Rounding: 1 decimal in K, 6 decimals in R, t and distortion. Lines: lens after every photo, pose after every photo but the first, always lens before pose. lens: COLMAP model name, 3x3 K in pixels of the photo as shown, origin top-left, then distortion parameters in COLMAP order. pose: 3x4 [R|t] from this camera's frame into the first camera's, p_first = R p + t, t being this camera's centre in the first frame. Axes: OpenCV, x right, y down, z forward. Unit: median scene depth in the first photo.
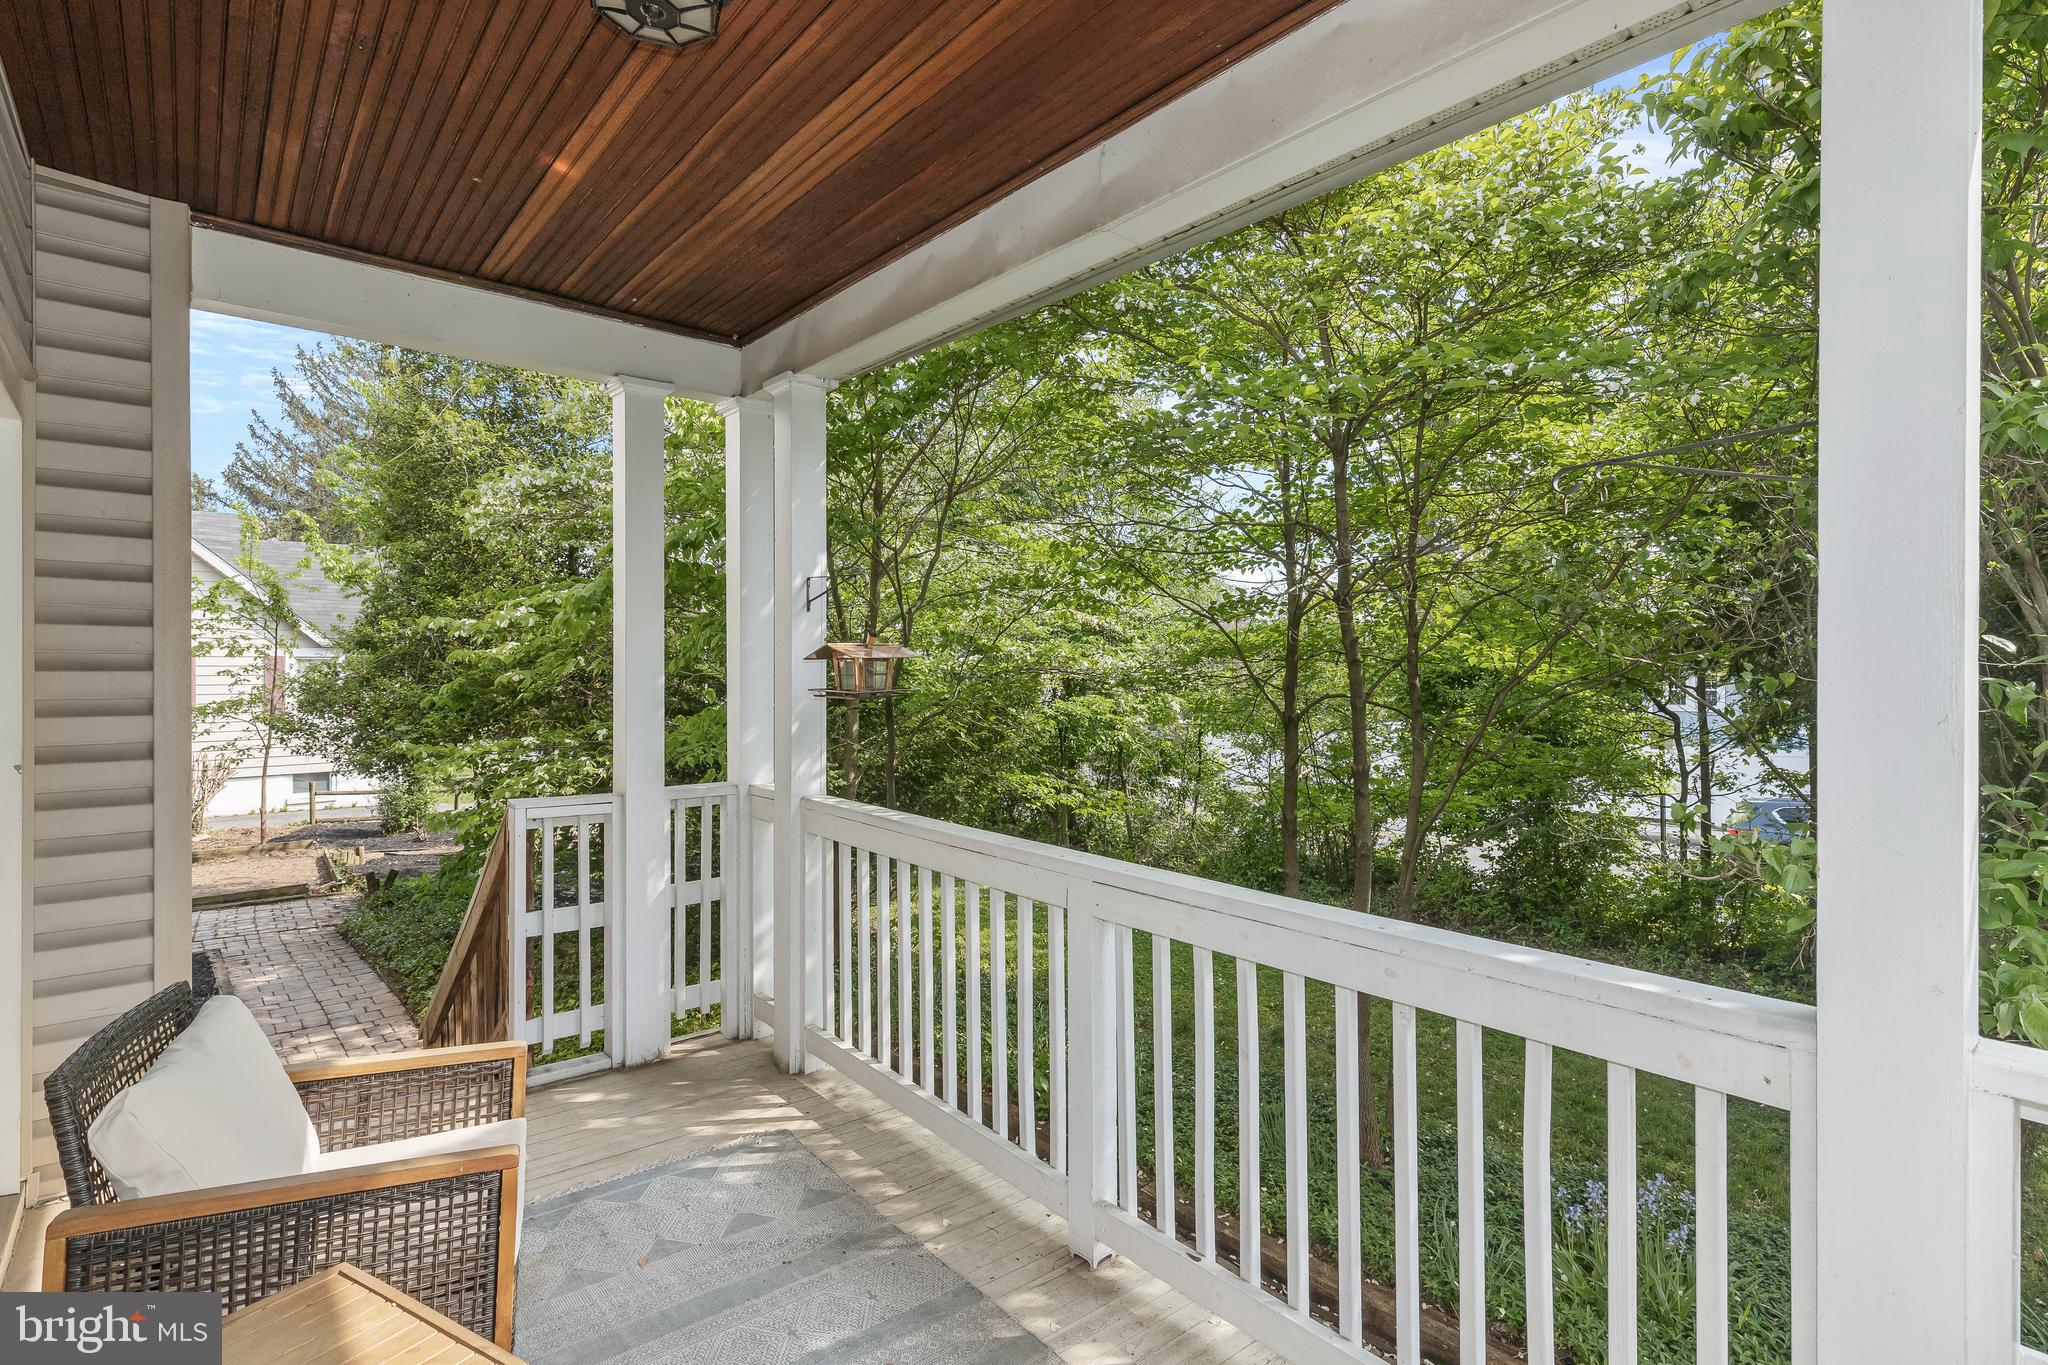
lens RADIAL K [[933.5, 0, 1023.5], [0, 933.5, 671.7], [0, 0, 1]] dist [-0.002190, -0.000528]
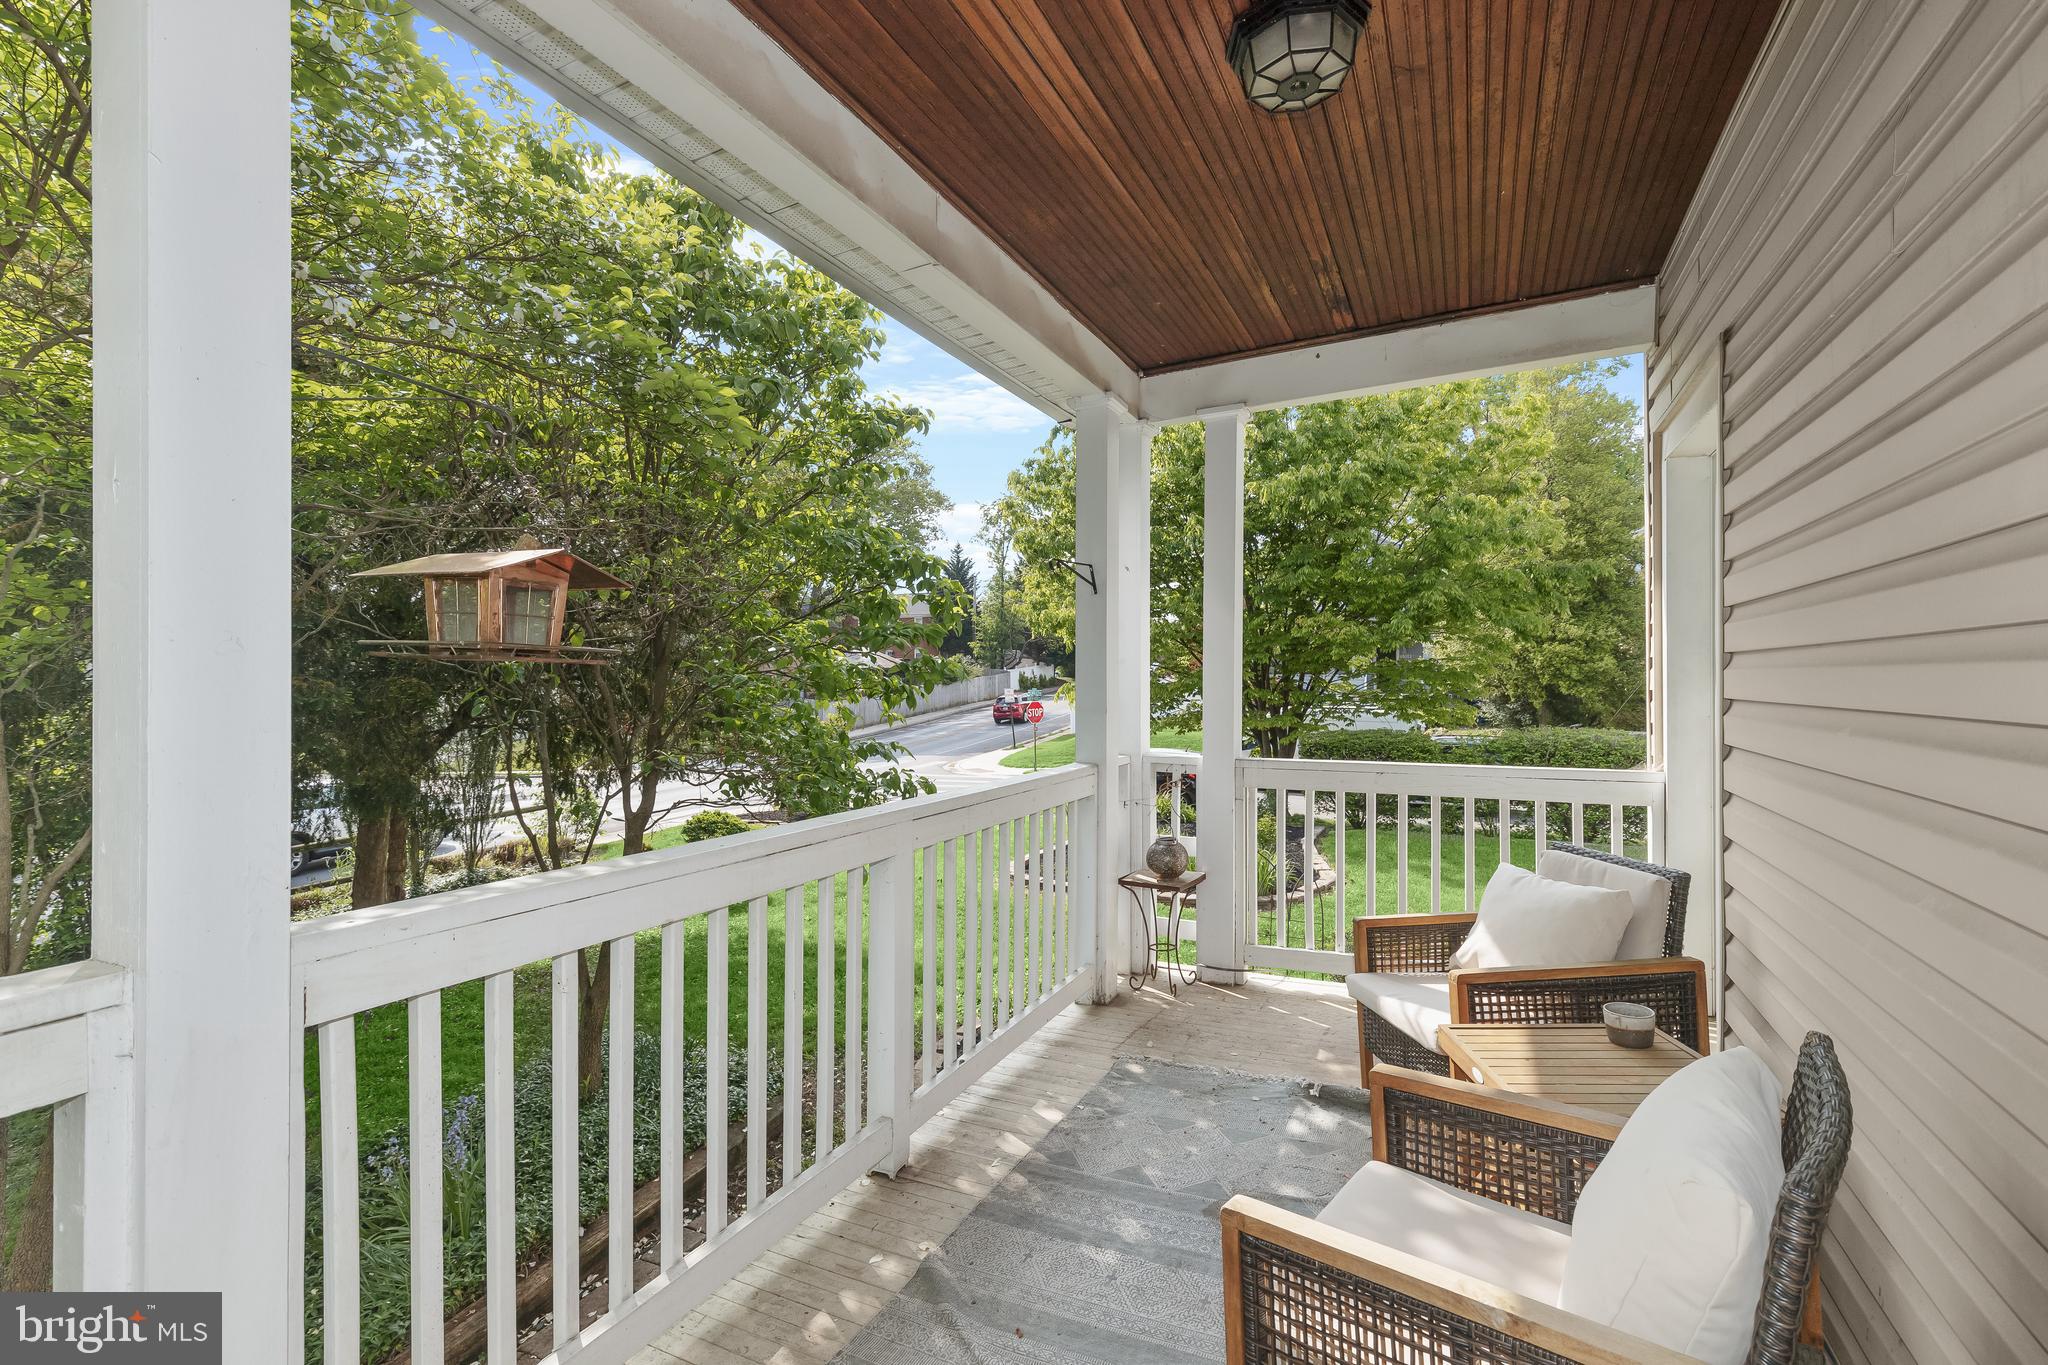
lens RADIAL K [[933.5, 0, 1023.7], [0, 933.5, 679.7], [0, 0, 1]] dist [-0.002190, -0.000528]
pose [[-0.390668, -0.004010, 0.920523, -1.079799], [0.000154, 0.999990, 0.004422, 0.053878], [-0.920532, 0.001869, -0.390664, 1.399412]]
